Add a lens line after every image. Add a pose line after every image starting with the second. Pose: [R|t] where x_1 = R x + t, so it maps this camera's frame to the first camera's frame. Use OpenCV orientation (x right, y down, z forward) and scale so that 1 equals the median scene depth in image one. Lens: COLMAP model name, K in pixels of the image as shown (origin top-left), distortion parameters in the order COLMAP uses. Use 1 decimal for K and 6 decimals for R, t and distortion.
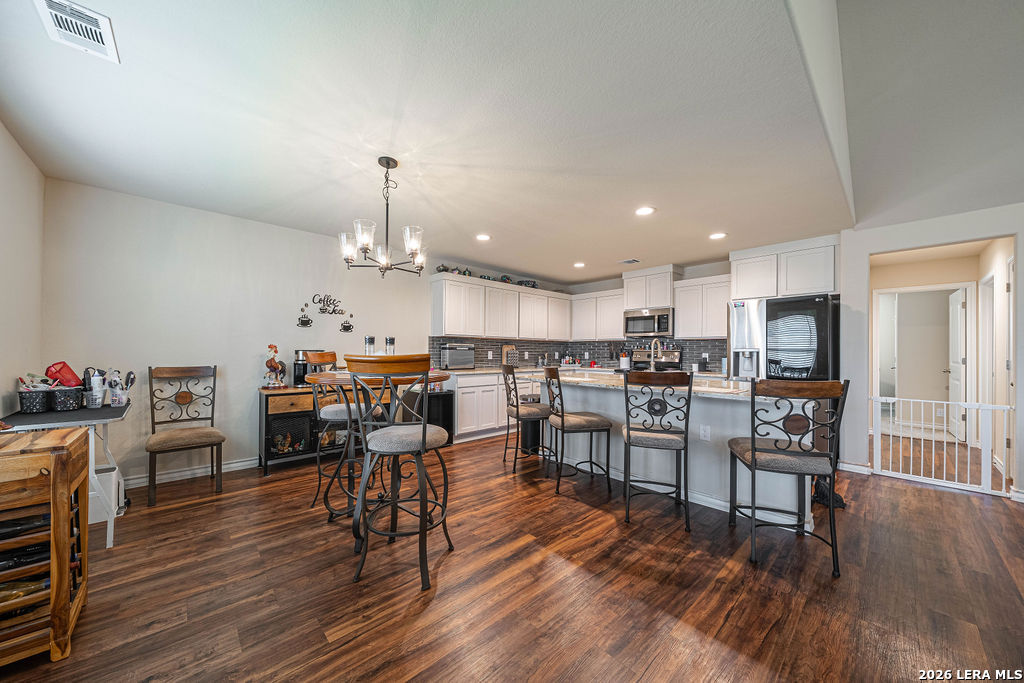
lens RADIAL K [[356.3, 0, 510.9], [0, 356.3, 349.8], [0, 0, 1]] dist [-0.001494, -0.000425]
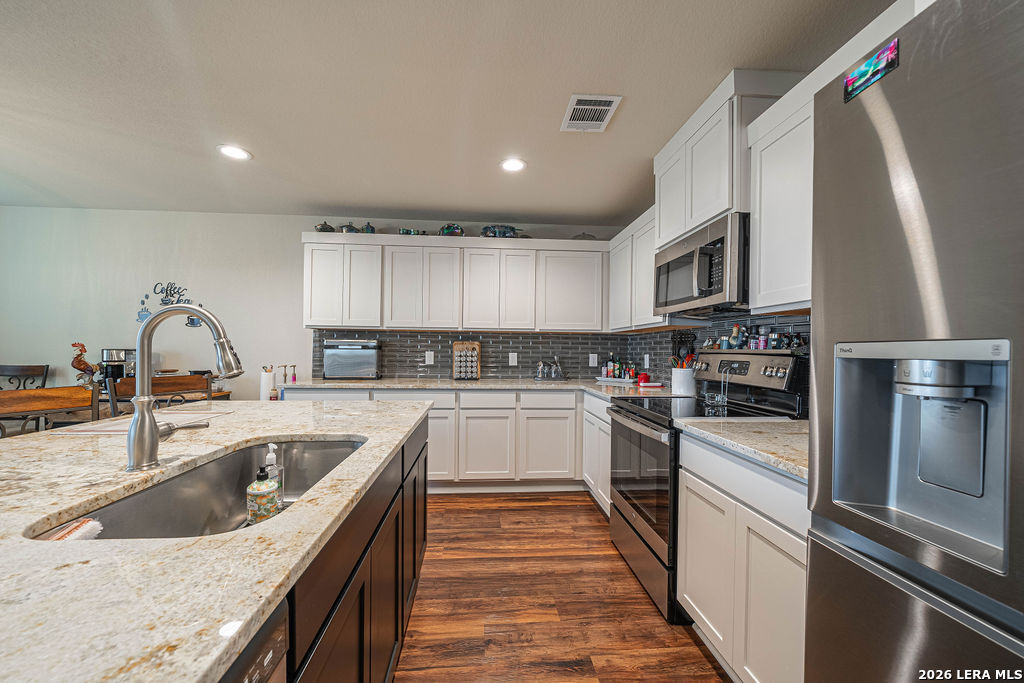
lens RADIAL K [[381.8, 0, 508.6], [0, 381.8, 348.6], [0, 0, 1]] dist [-0.011305, 0.000213]
pose [[0.783199, -0.000540, -0.621771, 0.495560], [-0.001635, 0.999994, -0.002928, 0.000681], [0.621769, 0.003310, 0.783194, 0.612842]]
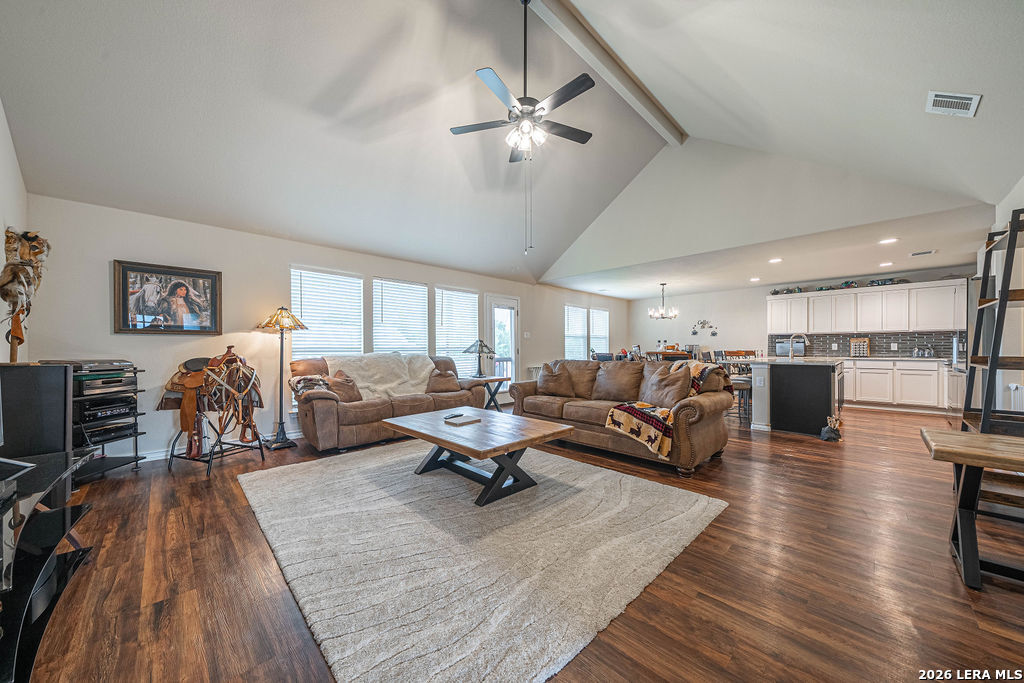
lens RADIAL K [[356.3, 0, 506.8], [0, 356.3, 350.5], [0, 0, 1]] dist [-0.001494, -0.000425]
pose [[0.026816, -0.004107, -0.999632, 1.273812], [0.004852, 0.999980, -0.003978, 0.029976], [0.999629, -0.004744, 0.026835, -0.220497]]
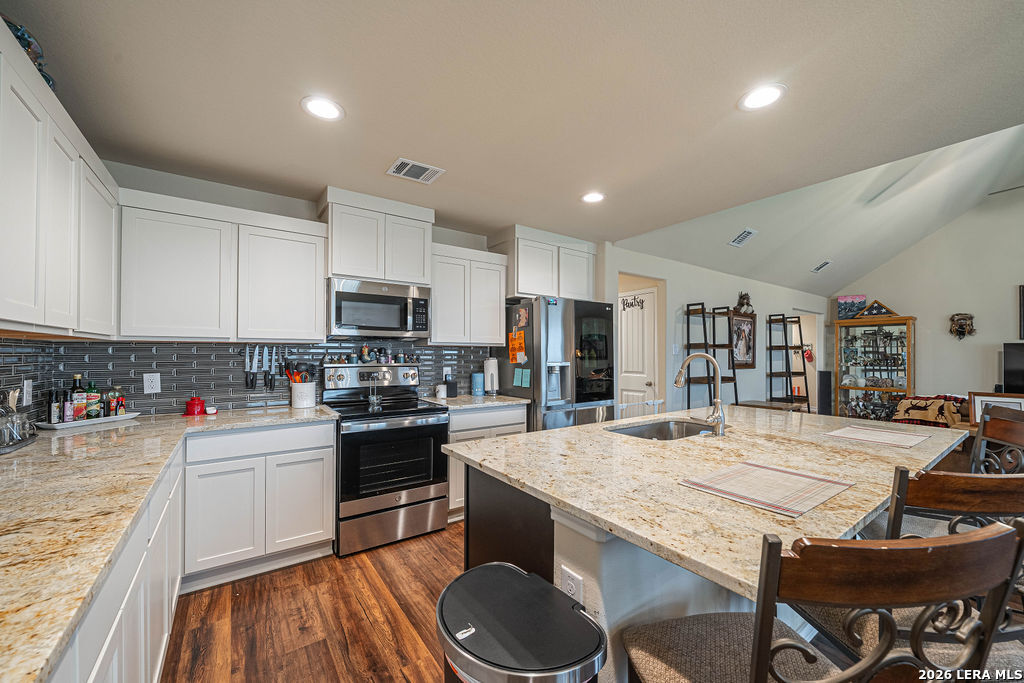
lens RADIAL K [[381.8, 0, 505.9], [0, 381.8, 351.1], [0, 0, 1]] dist [-0.011305, 0.000213]
pose [[0.143854, -0.002492, 0.989596, -0.120303], [-0.003251, 0.999990, 0.002991, -0.021868], [-0.989594, -0.003647, 0.143845, 0.789114]]
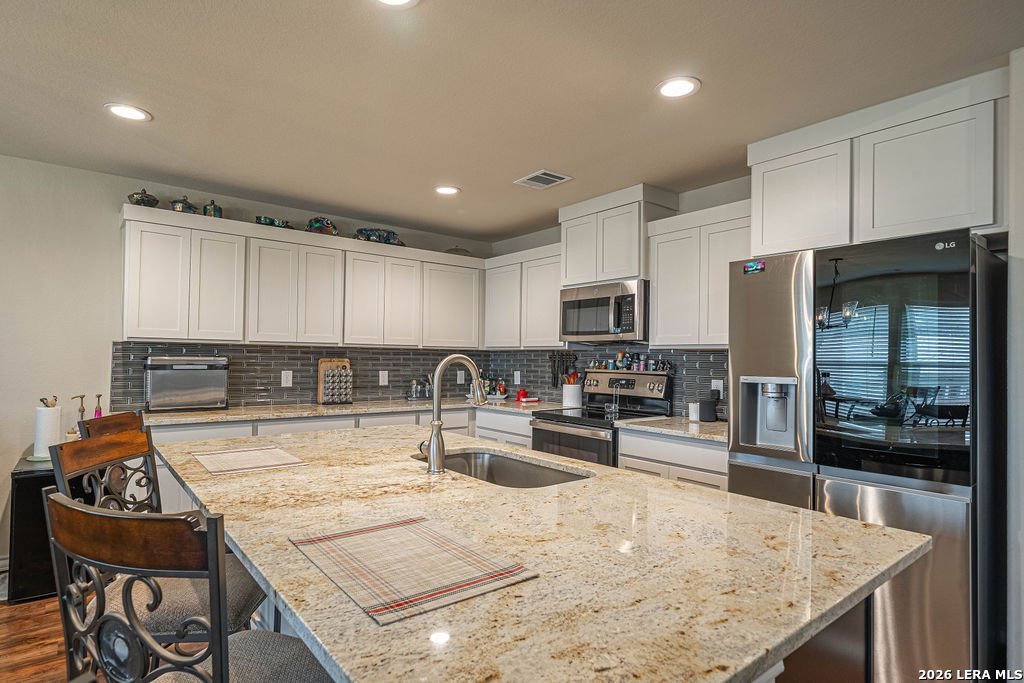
lens RADIAL K [[534.6, 0, 510.2], [0, 534.6, 350.4], [0, 0, 1]] dist [0.001241, -0.000555]
pose [[0.997627, 0.003853, -0.068748, 0.325993], [-0.004551, 0.999940, -0.010008, -0.019759], [0.068706, 0.010297, 0.997584, 0.302542]]
